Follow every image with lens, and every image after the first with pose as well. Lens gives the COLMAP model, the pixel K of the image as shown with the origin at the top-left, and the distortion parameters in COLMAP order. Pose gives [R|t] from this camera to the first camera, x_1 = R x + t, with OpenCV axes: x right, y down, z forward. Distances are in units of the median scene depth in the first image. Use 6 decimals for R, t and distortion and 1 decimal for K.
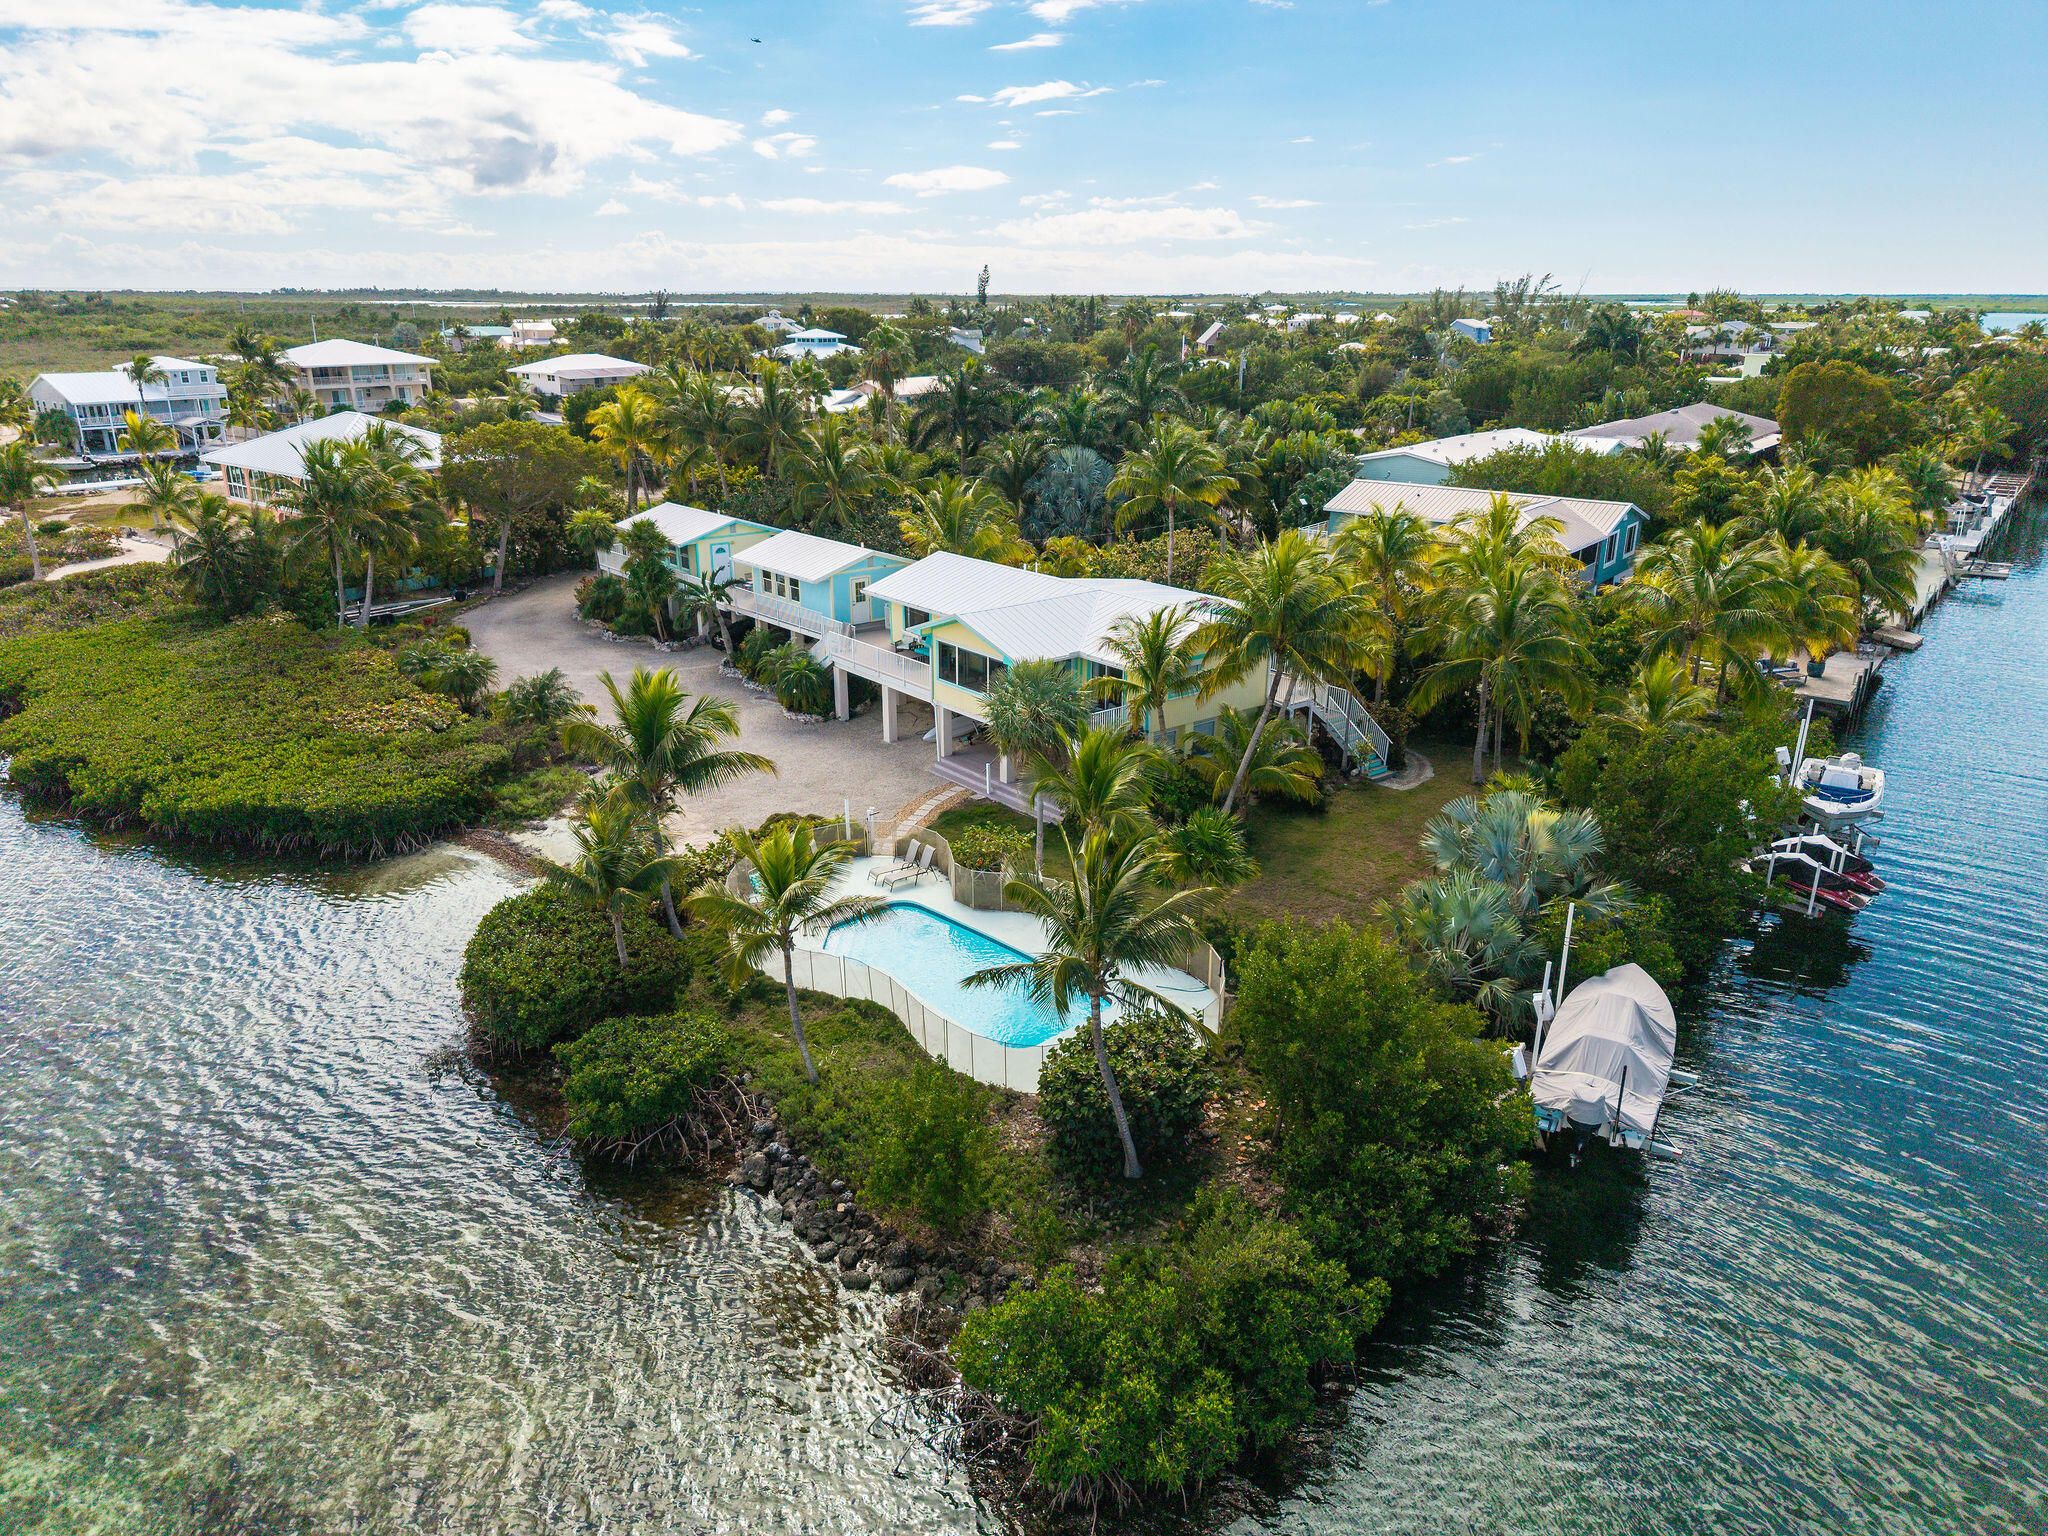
lens RADIAL K [[1375.6, 0, 1052.2], [0, 1375.6, 843.6], [0, 0, 1]] dist [0.003669, -0.002615]
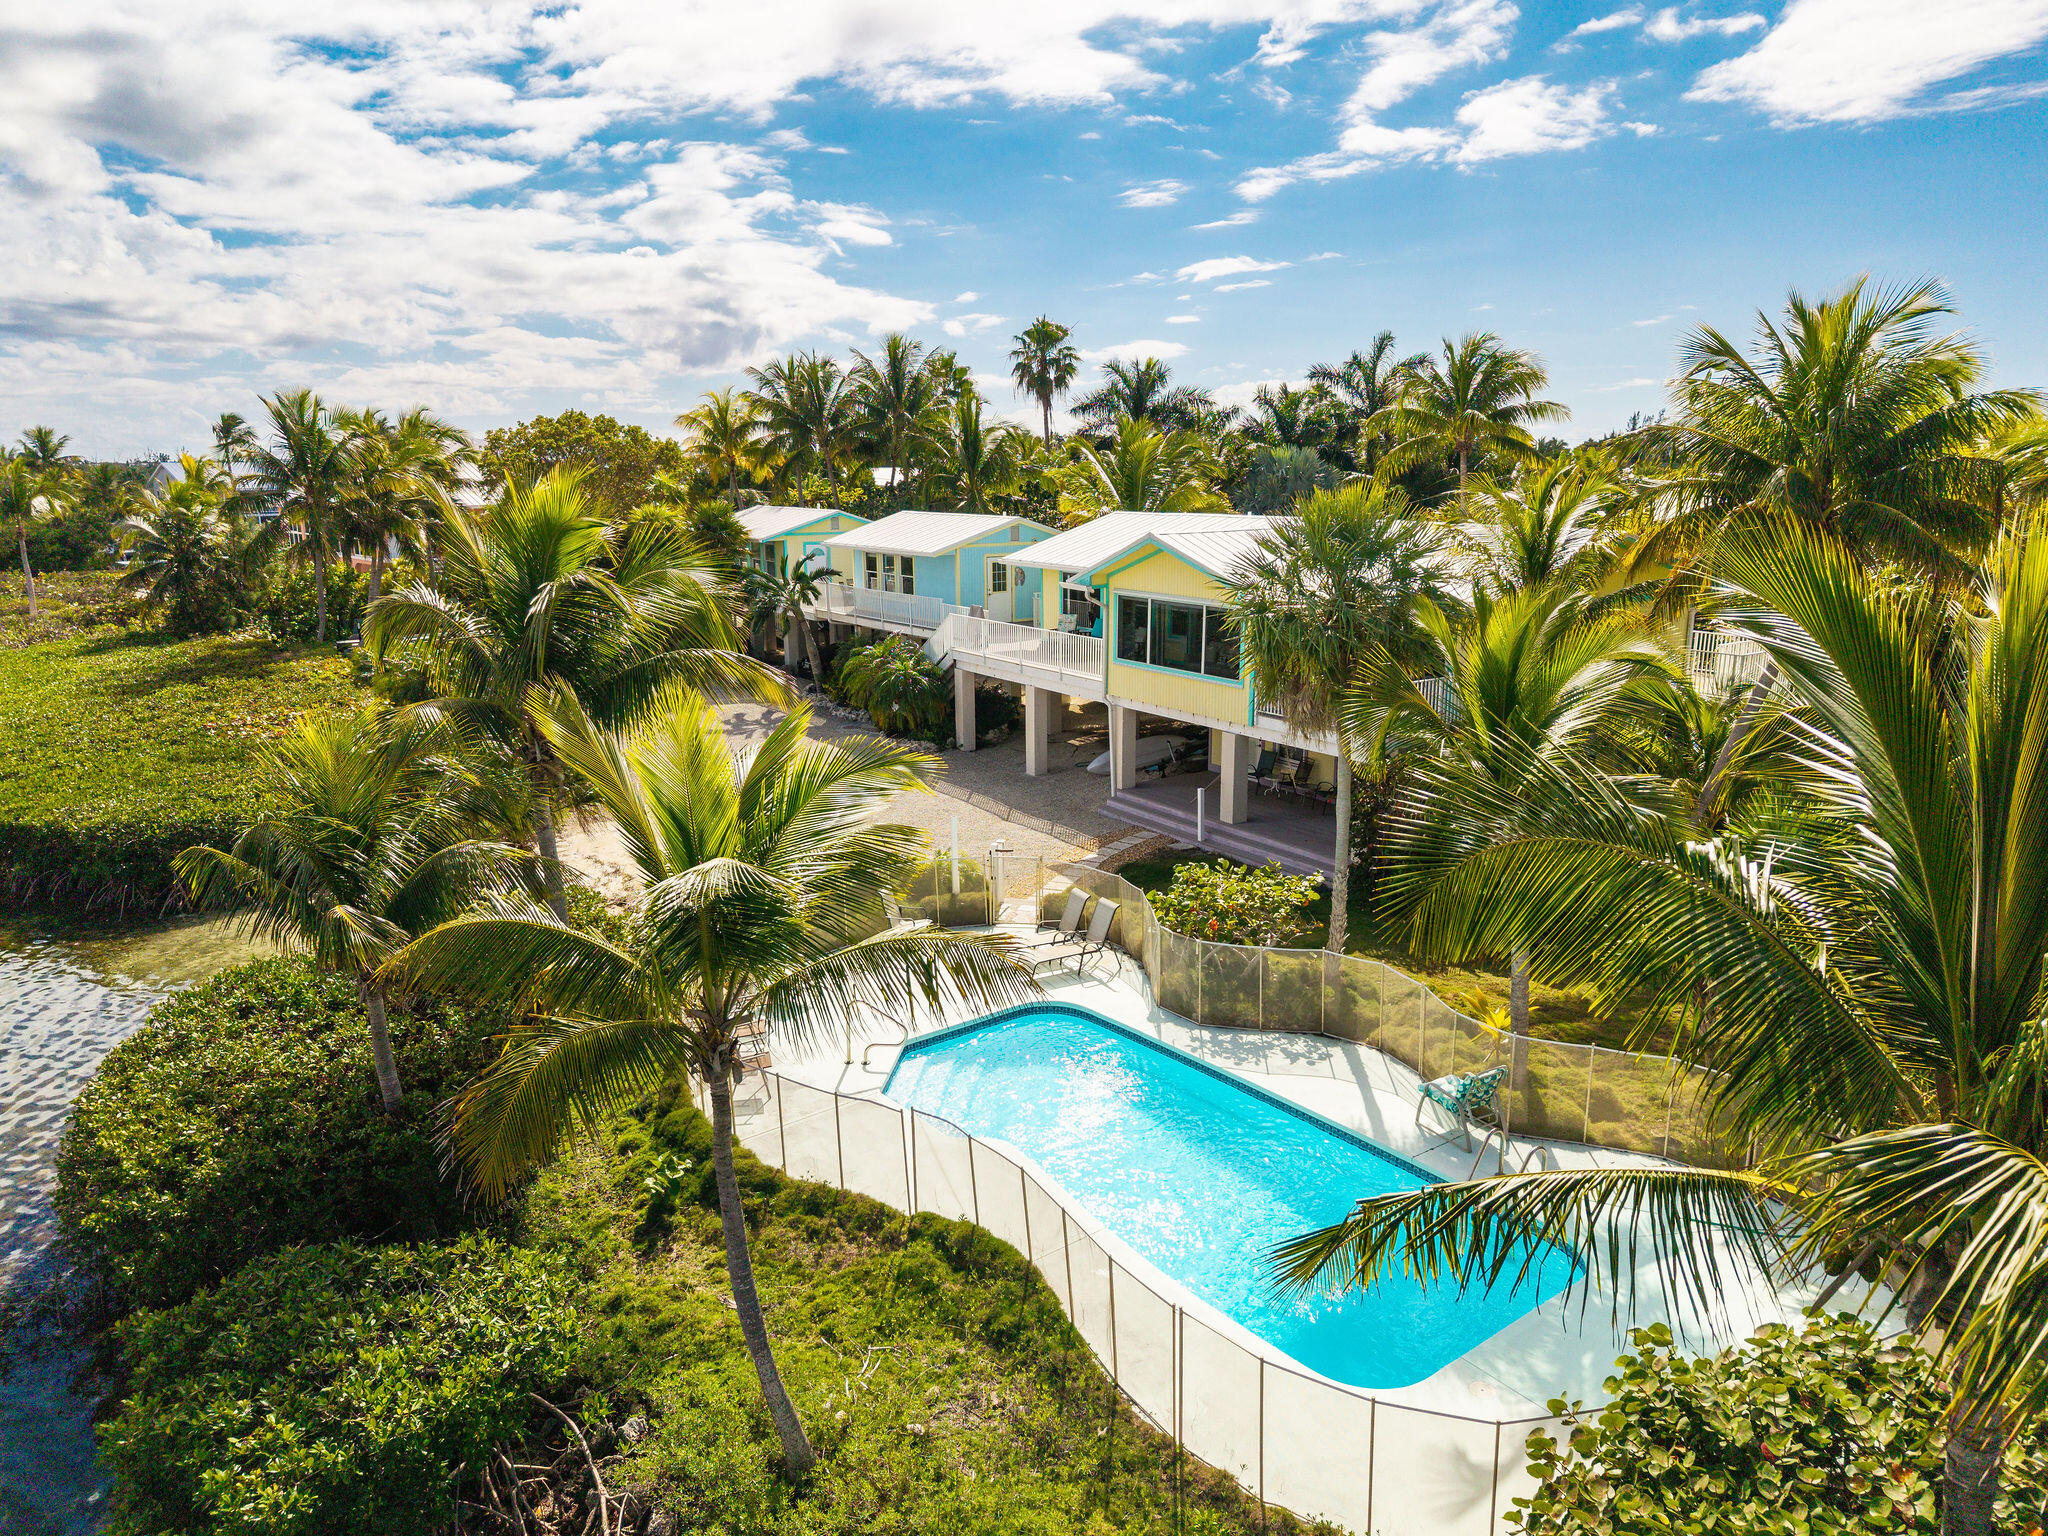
lens RADIAL K [[1403.6, 0, 1058.6], [0, 1403.6, 827.2], [0, 0, 1]] dist [0.006213, -0.003595]
pose [[0.994948, 0.023993, -0.097480, -0.051923], [-0.036066, 0.991621, -0.124042, 0.036180], [0.093687, 0.126931, 0.987477, 0.430837]]
